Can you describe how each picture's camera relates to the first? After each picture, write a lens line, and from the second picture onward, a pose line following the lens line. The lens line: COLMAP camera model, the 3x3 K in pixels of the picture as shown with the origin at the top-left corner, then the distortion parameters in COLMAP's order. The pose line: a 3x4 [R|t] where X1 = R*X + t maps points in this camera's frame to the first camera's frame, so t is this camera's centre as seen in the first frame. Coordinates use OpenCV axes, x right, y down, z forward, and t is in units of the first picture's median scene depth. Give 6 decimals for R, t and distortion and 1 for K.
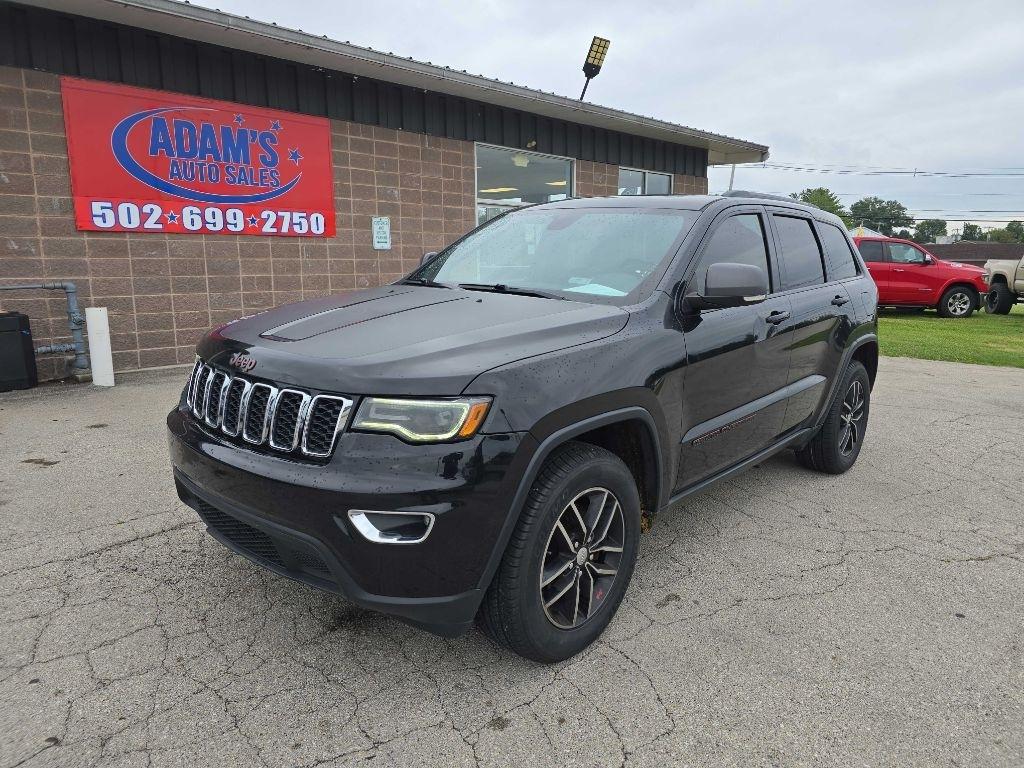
lens RADIAL K [[687.1, 0, 514.0], [0, 687.1, 376.1], [0, 0, 1]] dist [0.060418, -0.056513]
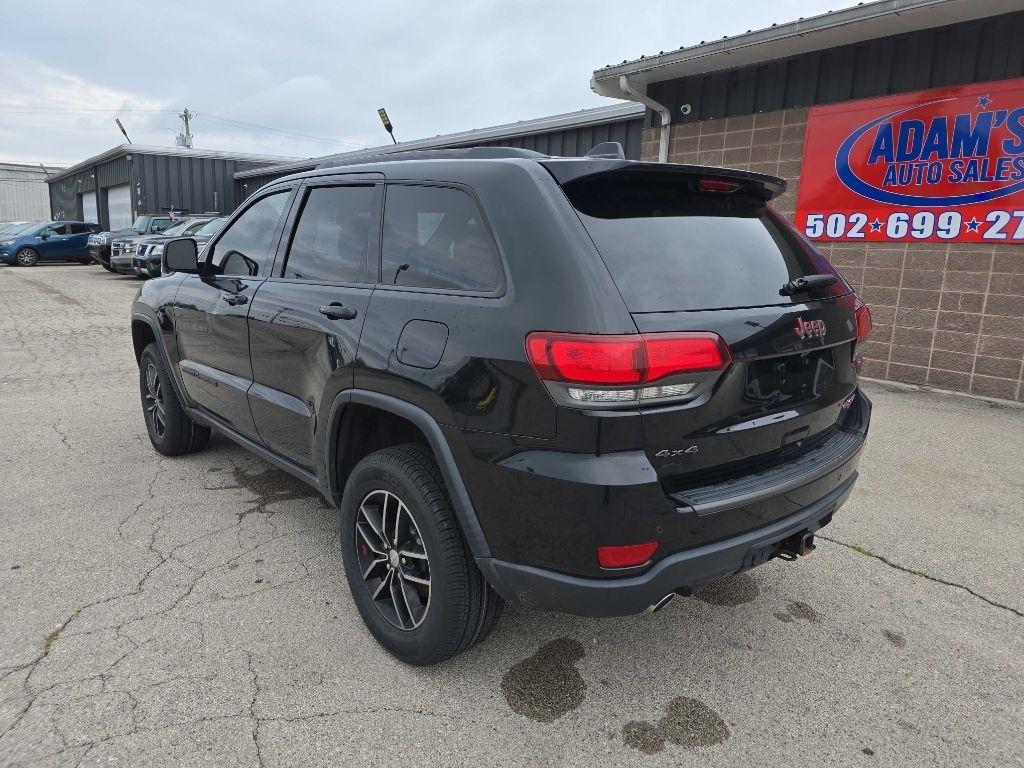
lens RADIAL K [[687.1, 0, 513.6], [0, 687.1, 377.5], [0, 0, 1]] dist [0.060418, -0.056513]
pose [[-0.121332, 0.178375, -0.976453, 0.579137], [-0.205473, 0.957901, 0.200517, -0.120360], [0.971112, 0.224964, -0.079573, 0.659060]]
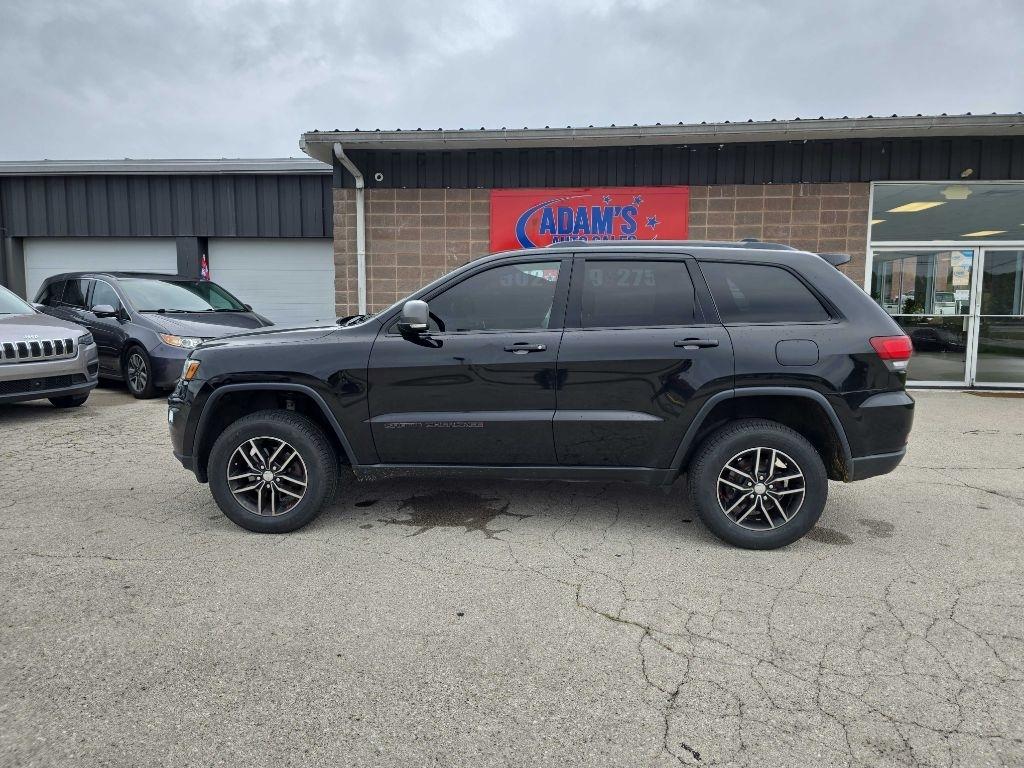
lens RADIAL K [[685.4, 0, 514.4], [0, 685.4, 380.6], [0, 0, 1]] dist [0.066169, -0.060959]
pose [[0.617892, 0.090529, -0.781034, 0.574638], [-0.138886, 0.990296, 0.004909, -0.021717], [0.773900, 0.105441, 0.624469, 0.116385]]
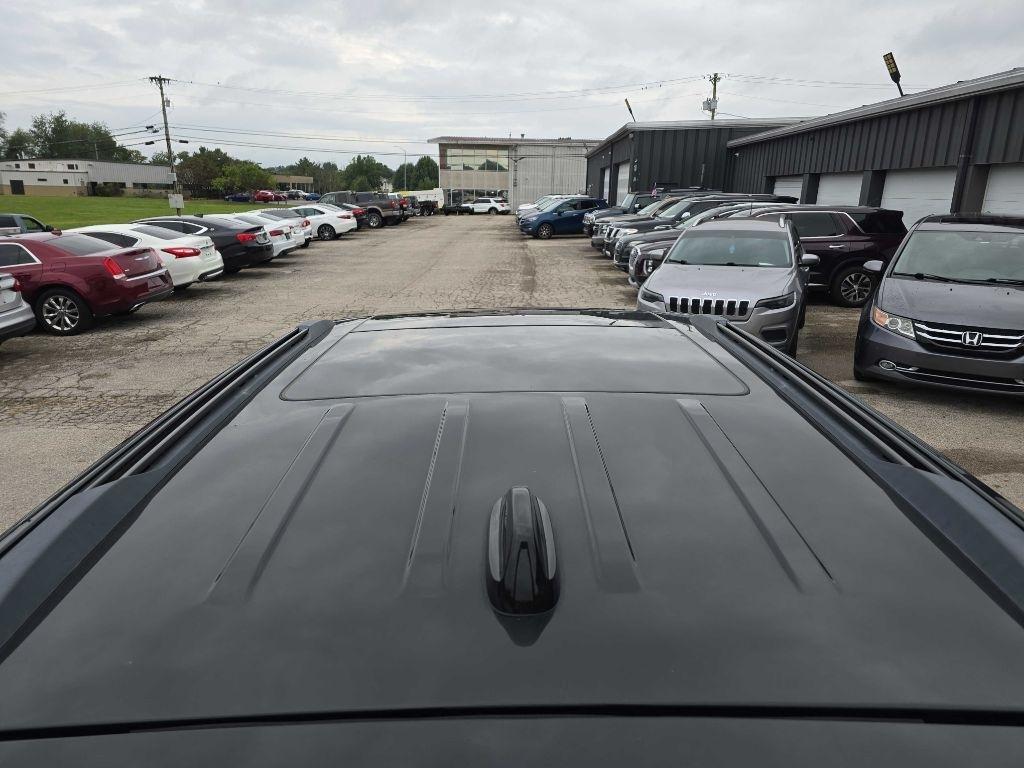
lens RADIAL K [[687.1, 0, 517.6], [0, 687.1, 389.9], [0, 0, 1]] dist [0.060418, -0.056513]
pose [[-0.734599, 0.176020, -0.655272, 0.267353], [-0.133955, 0.909130, 0.394383, -0.216131], [0.665147, 0.377490, -0.644268, 0.709534]]
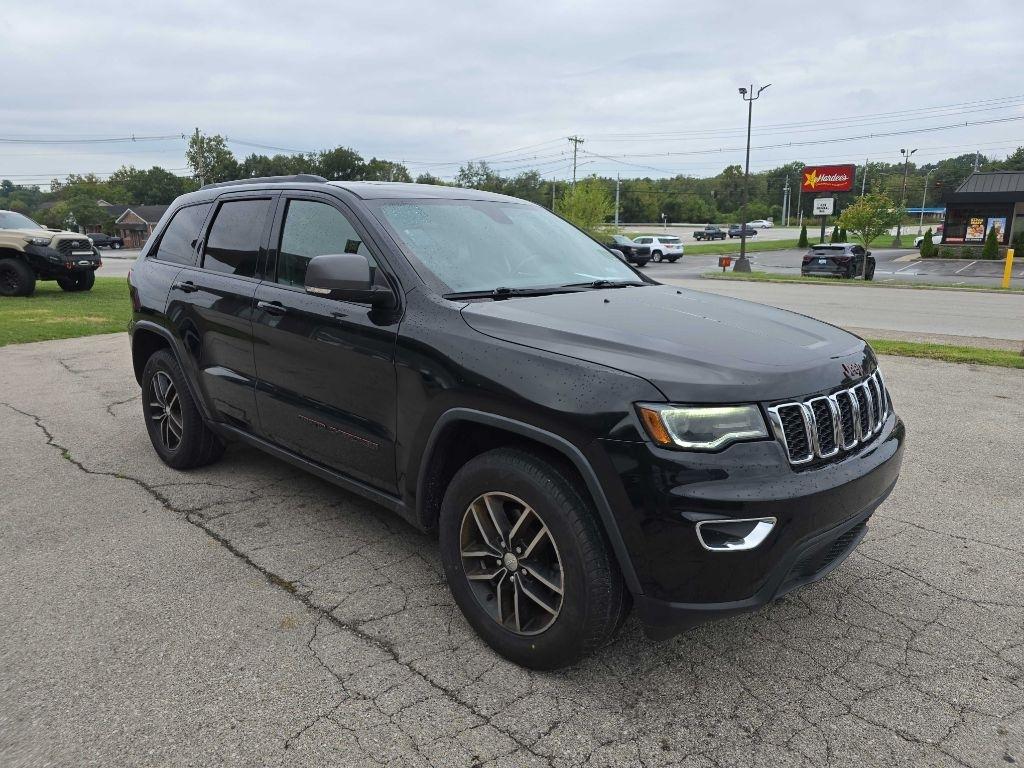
lens RADIAL K [[687.1, 0, 510.2], [0, 687.1, 382.3], [0, 0, 1]] dist [0.060418, -0.056513]
pose [[0.014449, -0.235264, 0.971824, -0.429263], [0.176749, 0.957221, 0.229101, -0.099743], [-0.984150, 0.168459, 0.055414, 0.444815]]
